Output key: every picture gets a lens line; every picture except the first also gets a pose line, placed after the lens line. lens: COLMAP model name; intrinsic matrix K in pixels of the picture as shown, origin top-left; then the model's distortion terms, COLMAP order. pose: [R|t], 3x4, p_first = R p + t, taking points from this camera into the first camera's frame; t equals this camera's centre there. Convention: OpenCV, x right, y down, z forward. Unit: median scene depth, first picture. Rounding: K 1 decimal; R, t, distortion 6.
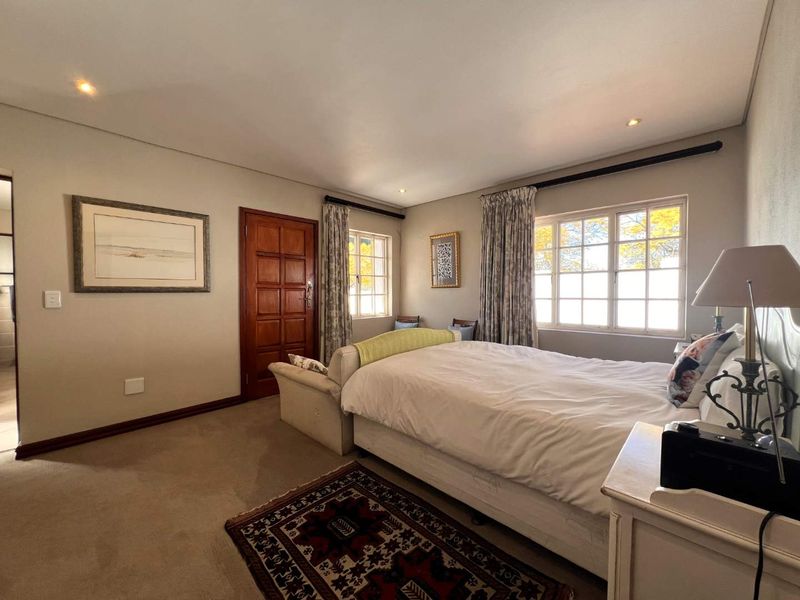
lens RADIAL K [[327.2, 0, 400.0], [0, 327.2, 300.0], [0, 0, 1]] dist [0.020712, -0.000019]
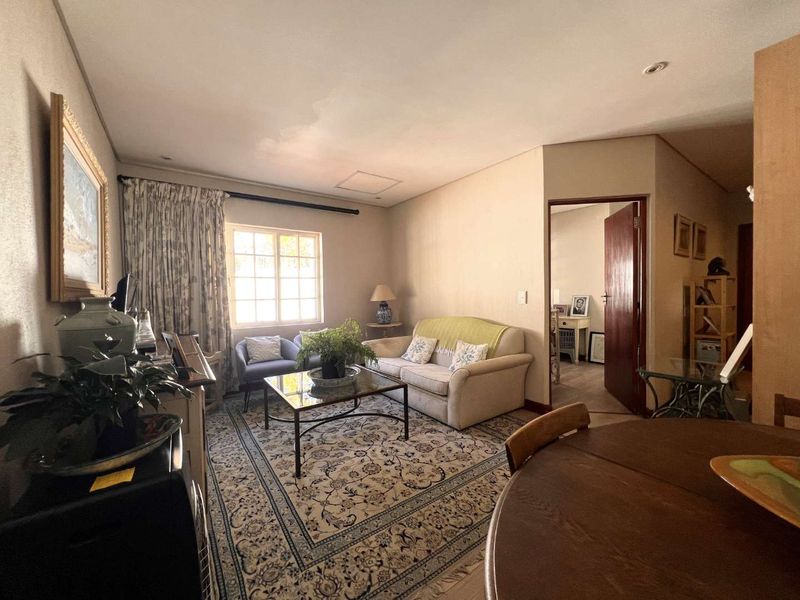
lens RADIAL K [[313.3, 0, 400.0], [0, 313.3, 300.0], [0, 0, 1]] dist [-0.001777, 0.000095]
pose [[0.181547, -0.022392, 0.983127, -0.488455], [0.042294, 0.998993, 0.014943, 0.002101], [-0.982472, 0.038868, 0.182311, 0.316499]]
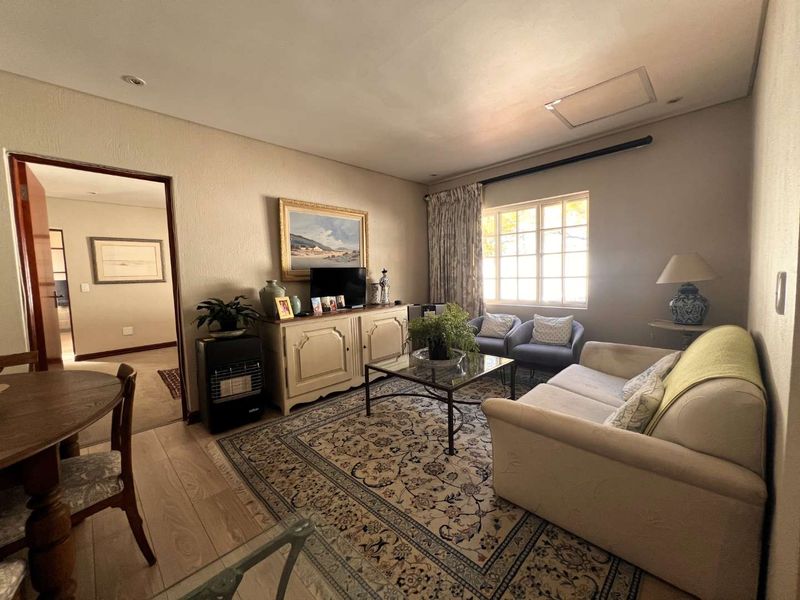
lens RADIAL K [[320.9, 0, 405.4], [0, 320.9, 300.2], [0, 0, 1]] dist [0.009457, -0.000189]
pose [[0.999600, -0.024301, -0.014450, 0.178674], [0.025055, 0.998200, 0.054491, 0.002680], [0.013099, -0.054832, 0.998410, -0.179769]]
